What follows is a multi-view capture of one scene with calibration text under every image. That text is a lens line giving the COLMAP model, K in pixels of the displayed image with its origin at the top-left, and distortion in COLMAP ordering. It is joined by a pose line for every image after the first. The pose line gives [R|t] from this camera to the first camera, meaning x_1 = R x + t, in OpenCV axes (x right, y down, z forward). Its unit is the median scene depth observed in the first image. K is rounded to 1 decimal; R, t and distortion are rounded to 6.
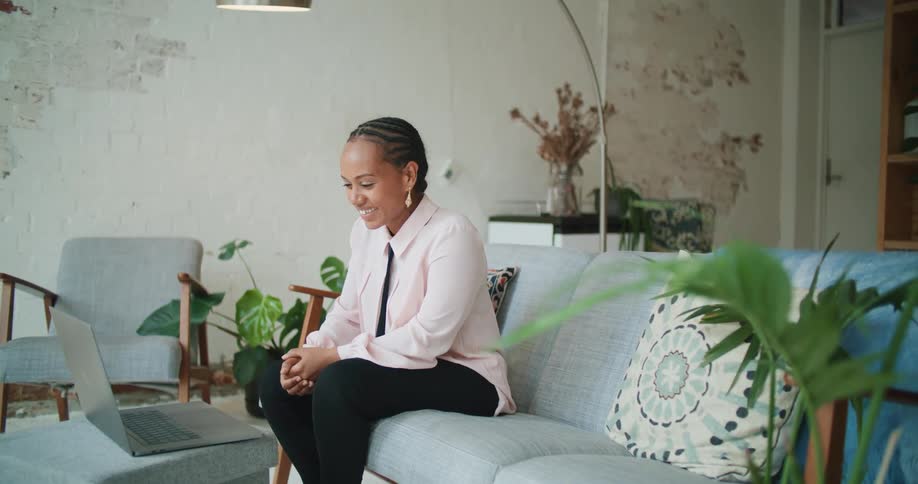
lens RADIAL K [[900.7, 0, 451.7], [0, 900.7, 250.3], [0, 0, 1]] dist [-0.040315, 0.000000]
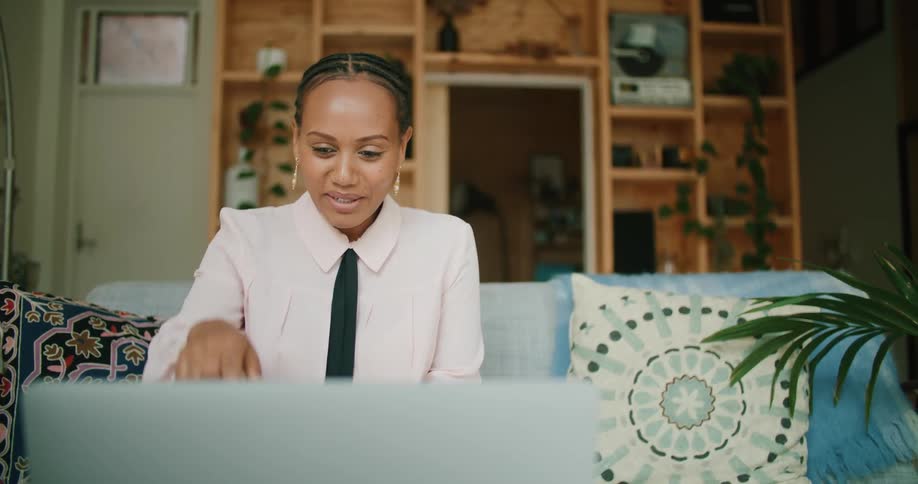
lens RADIAL K [[900.7, 0, 466.8], [0, 900.7, 244.9], [0, 0, 1]] dist [-0.040315, 0.000000]
pose [[0.474570, 0.057486, 0.878339, -0.705382], [0.037678, 0.995624, -0.085519, 0.051546], [-0.879411, 0.073679, 0.470327, 0.788613]]
